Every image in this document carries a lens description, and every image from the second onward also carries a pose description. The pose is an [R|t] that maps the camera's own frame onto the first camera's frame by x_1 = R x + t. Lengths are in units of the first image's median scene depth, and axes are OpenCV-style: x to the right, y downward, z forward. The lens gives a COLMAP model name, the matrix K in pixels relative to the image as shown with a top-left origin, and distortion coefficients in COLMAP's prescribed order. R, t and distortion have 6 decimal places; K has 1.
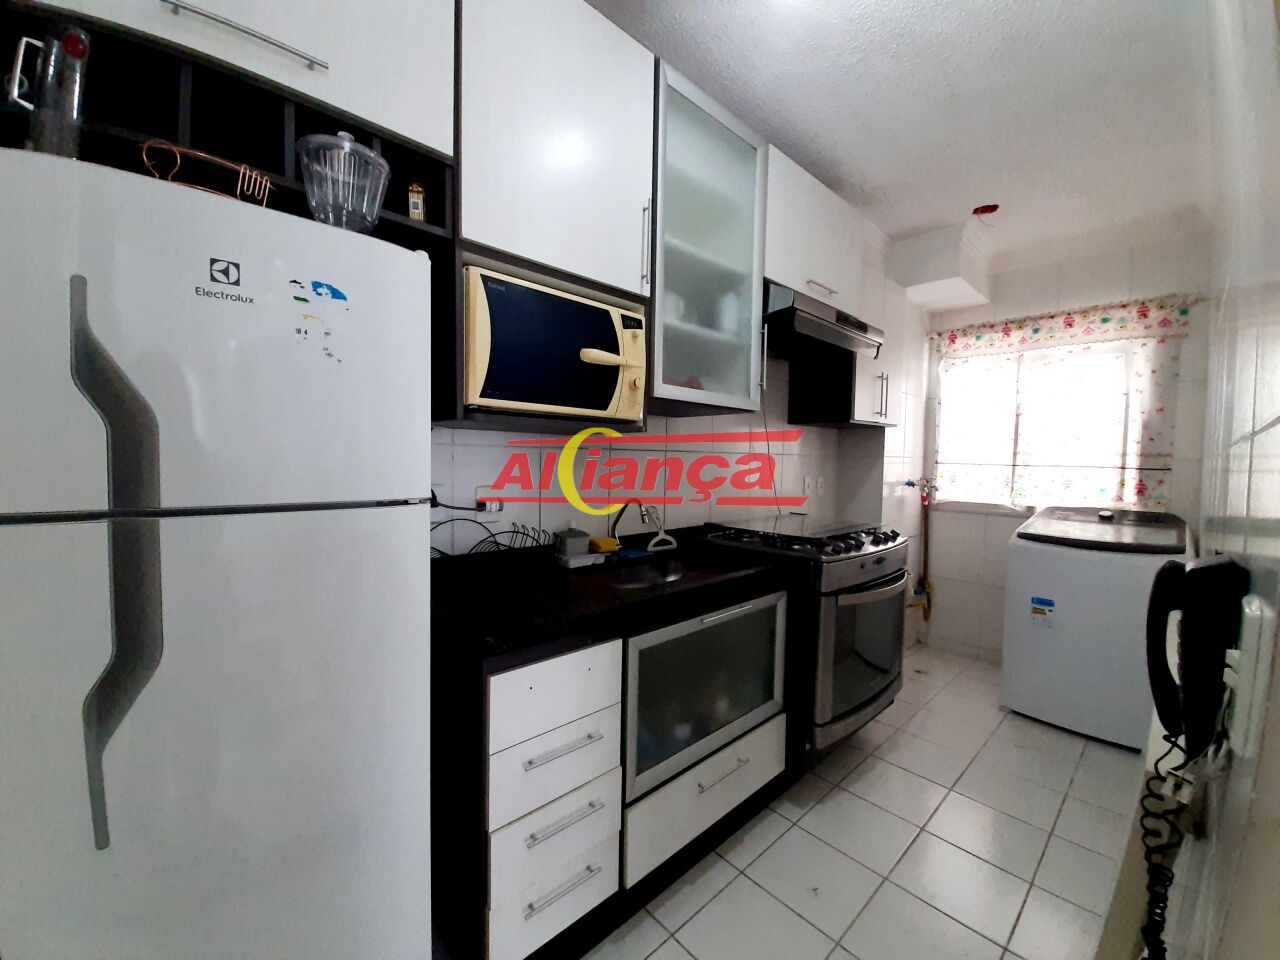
lens RADIAL K [[500.6, 0, 641.3], [0, 500.6, 483.6], [0, 0, 1]] dist [0.021943, -0.016015]
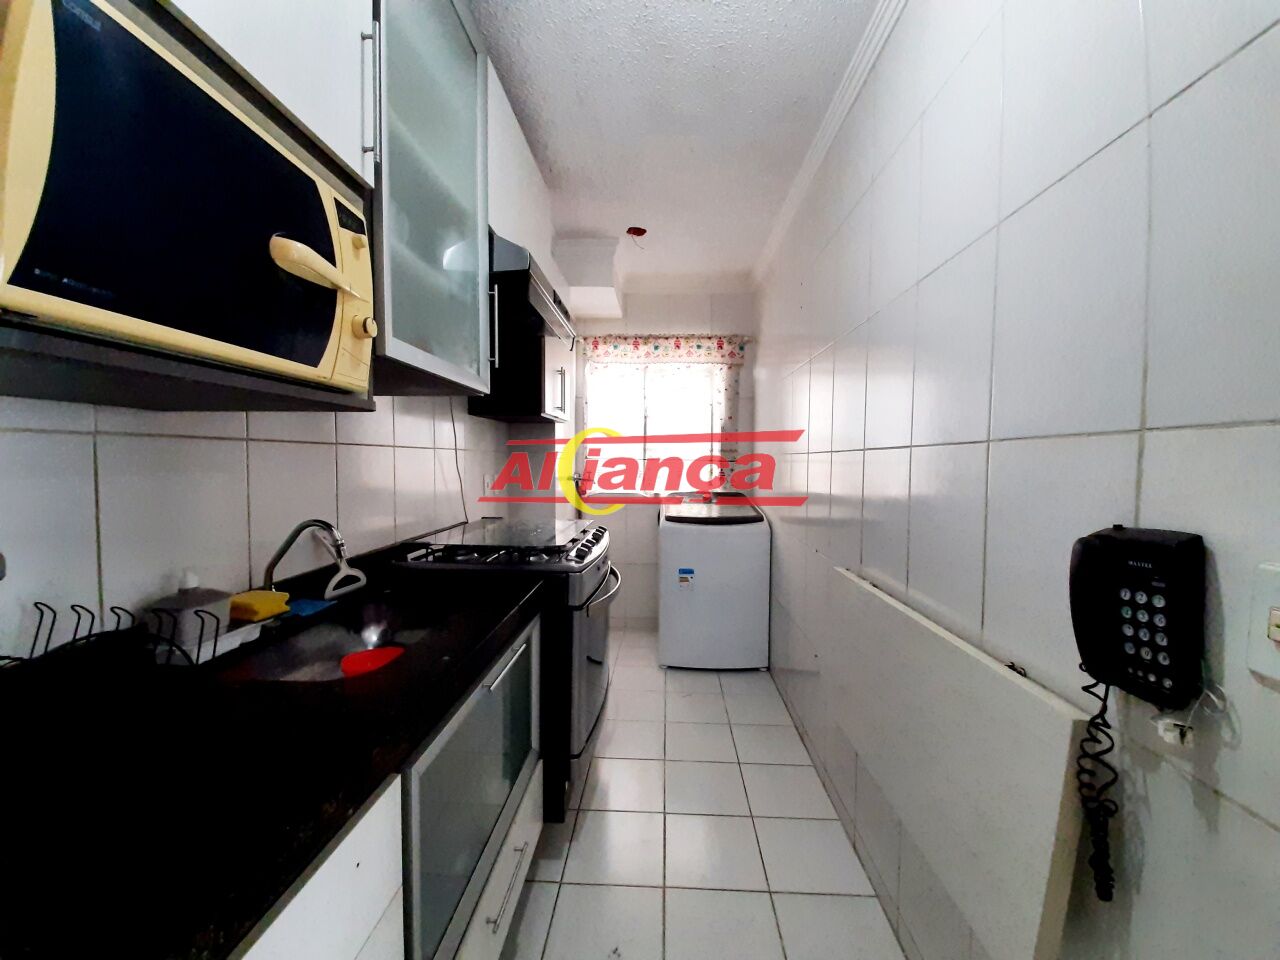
lens RADIAL K [[500.6, 0, 641.3], [0, 500.6, 483.6], [0, 0, 1]] dist [0.021943, -0.016015]
pose [[0.713741, -0.045626, 0.698923, -0.117900], [0.040535, 0.998894, 0.023815, -0.010212], [-0.699236, 0.011333, 0.714801, 0.207936]]
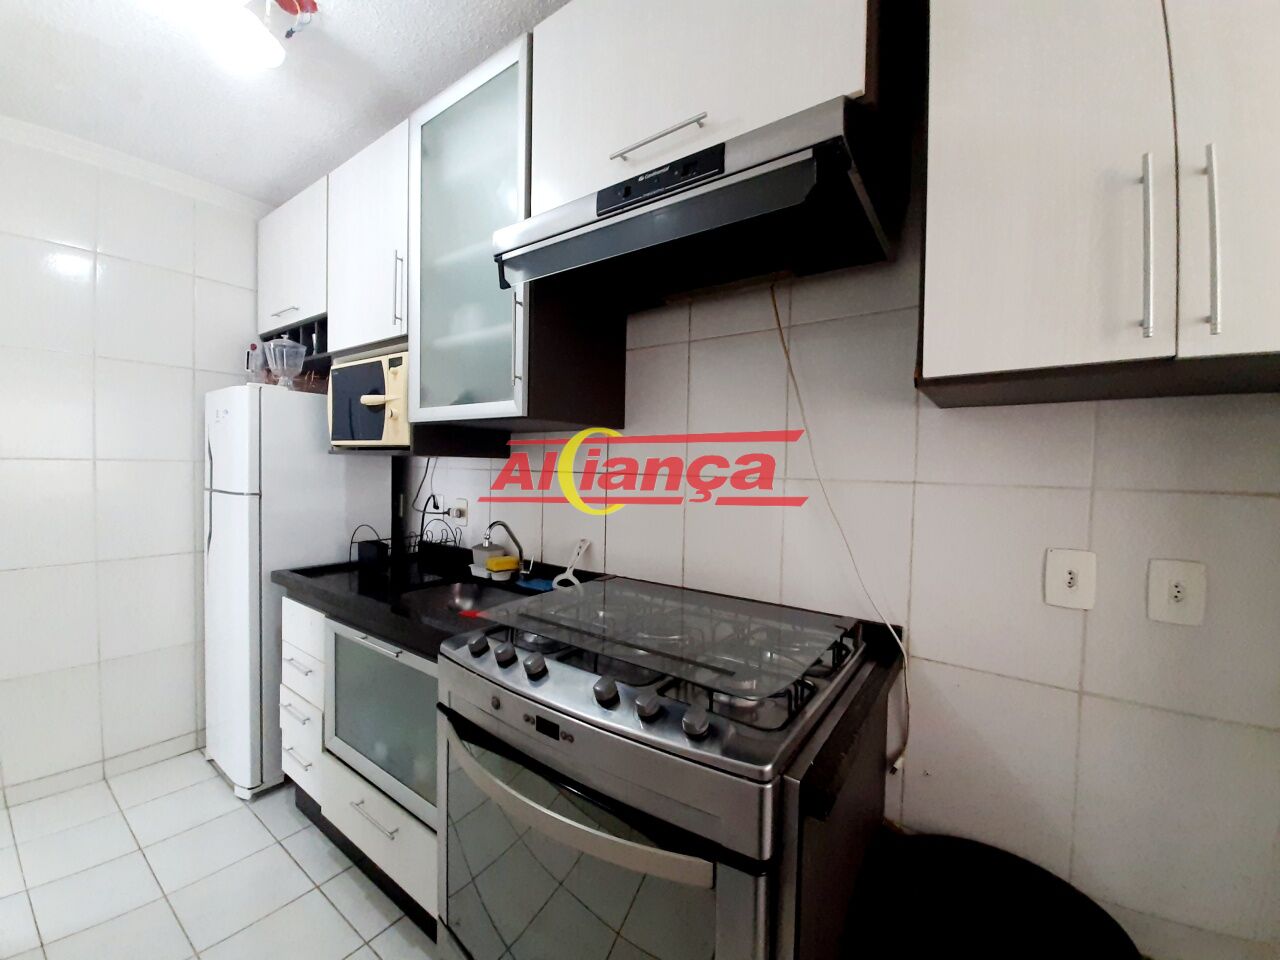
lens RADIAL K [[500.6, 0, 641.3], [0, 500.6, 483.6], [0, 0, 1]] dist [0.021943, -0.016015]
pose [[0.200456, 0.018262, -0.979532, 0.730805], [-0.069755, 0.997555, 0.004323, -0.049575], [0.977216, 0.067461, 0.201240, 0.788236]]
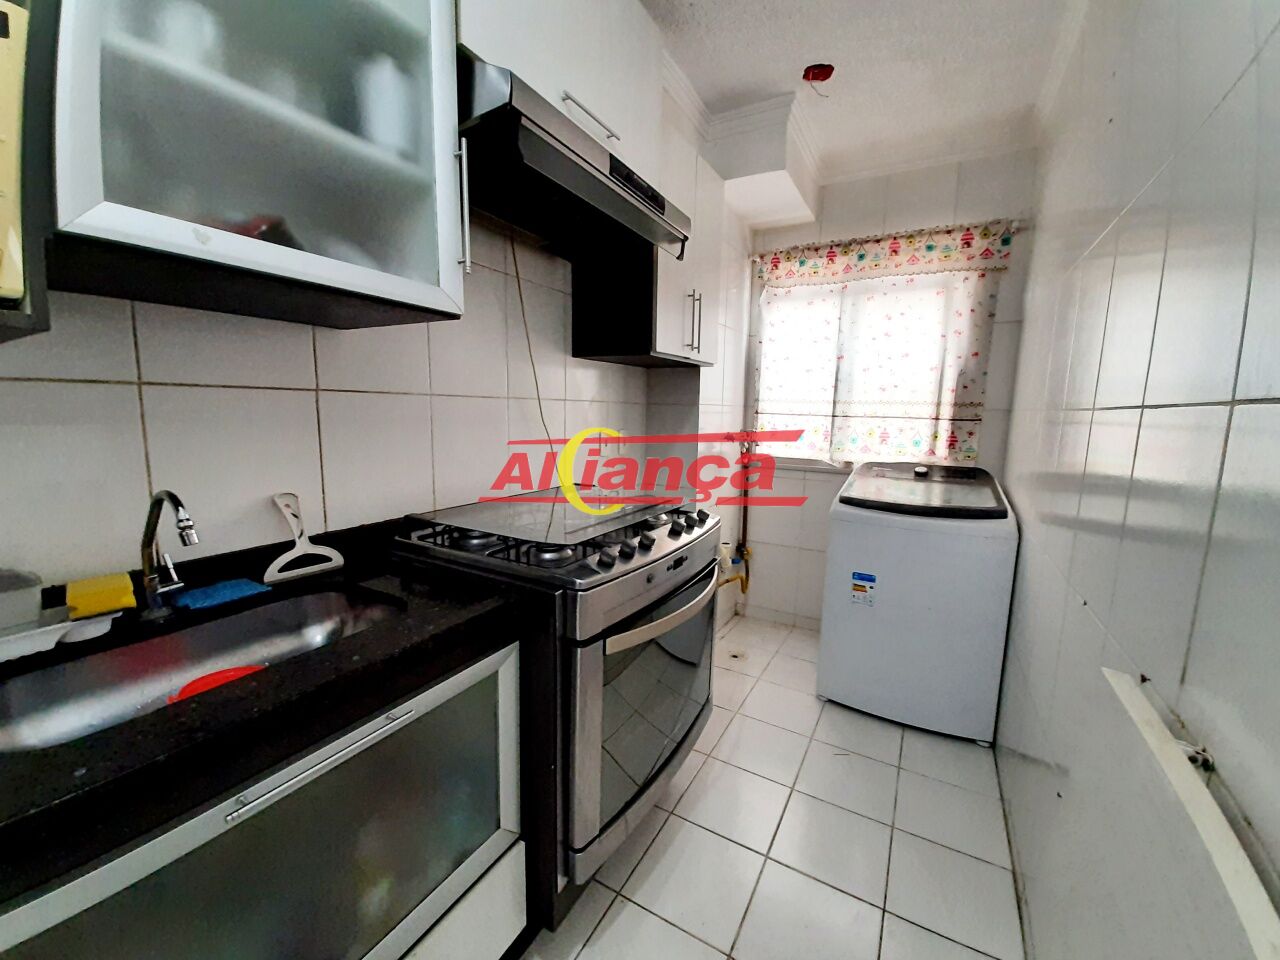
lens RADIAL K [[500.4, 0, 643.1], [0, 500.4, 483.9], [0, 0, 1]] dist [0.013385, -0.011866]
pose [[0.953177, -0.041118, 0.299604, 0.191489], [0.010186, 0.994516, 0.104083, -0.015084], [-0.302241, -0.096158, 0.948369, 0.322176]]
